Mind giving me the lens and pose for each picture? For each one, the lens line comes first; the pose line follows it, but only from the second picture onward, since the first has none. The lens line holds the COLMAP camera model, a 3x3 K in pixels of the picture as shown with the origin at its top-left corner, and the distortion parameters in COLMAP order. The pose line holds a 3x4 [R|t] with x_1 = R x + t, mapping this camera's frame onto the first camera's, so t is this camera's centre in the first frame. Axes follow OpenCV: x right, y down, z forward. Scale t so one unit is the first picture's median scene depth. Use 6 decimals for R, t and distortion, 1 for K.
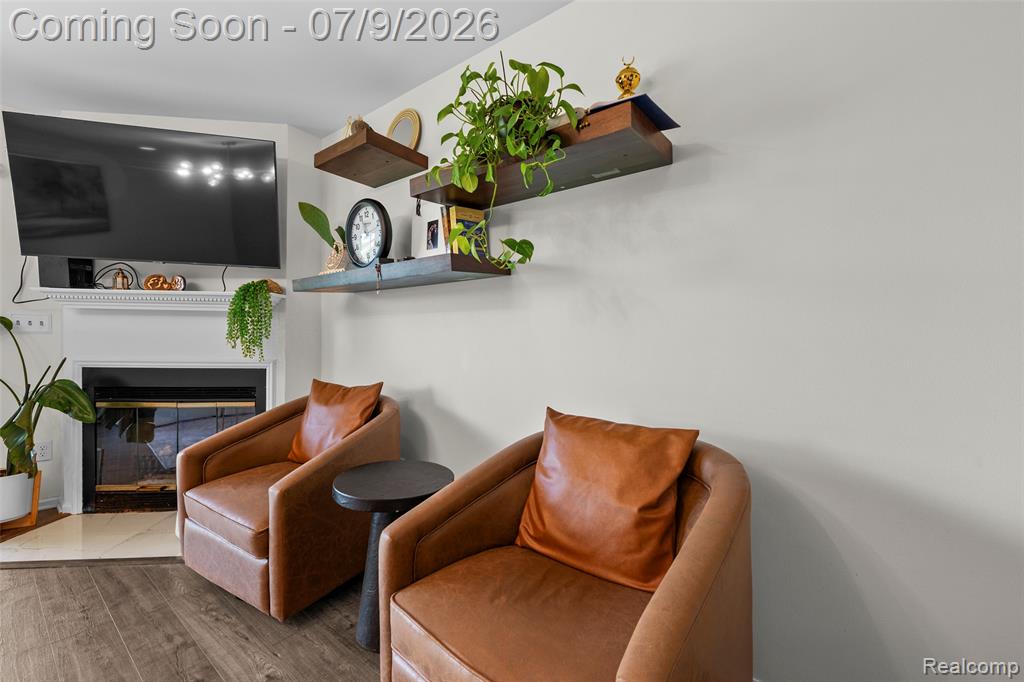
lens RADIAL K [[421.5, 0, 513.6], [0, 421.5, 348.5], [0, 0, 1]] dist [-0.001936, -0.001104]
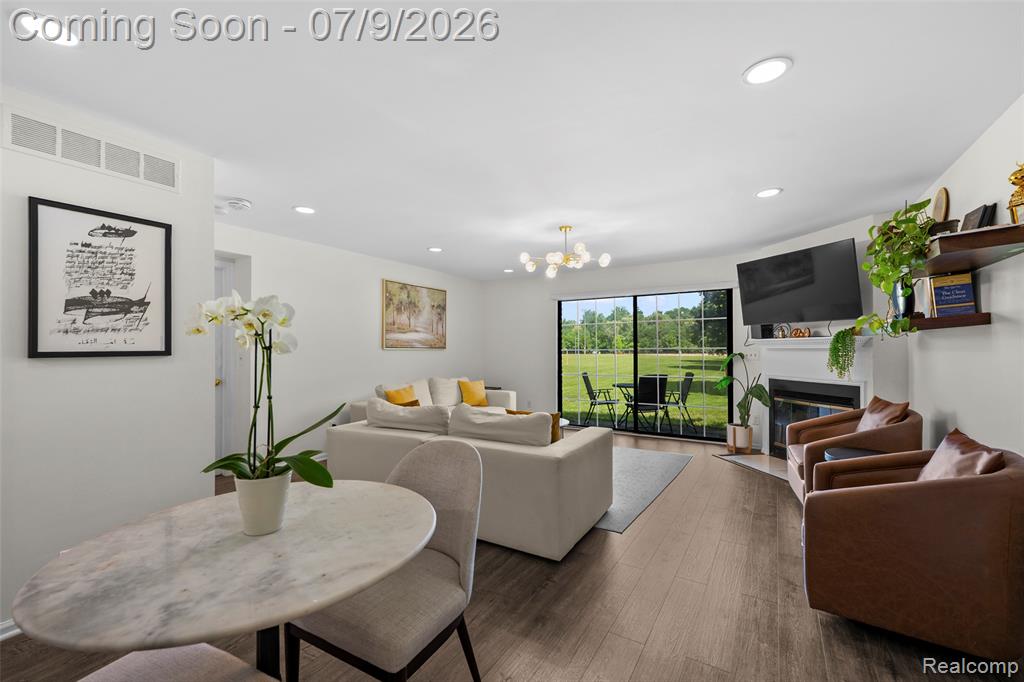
lens RADIAL K [[421.5, 0, 508.0], [0, 421.5, 345.6], [0, 0, 1]] dist [-0.001936, -0.001104]
pose [[0.091913, -0.021987, -0.995524, 0.832597], [-0.009836, 0.999687, -0.022987, -0.052969], [0.995718, 0.011905, 0.091668, -0.387911]]
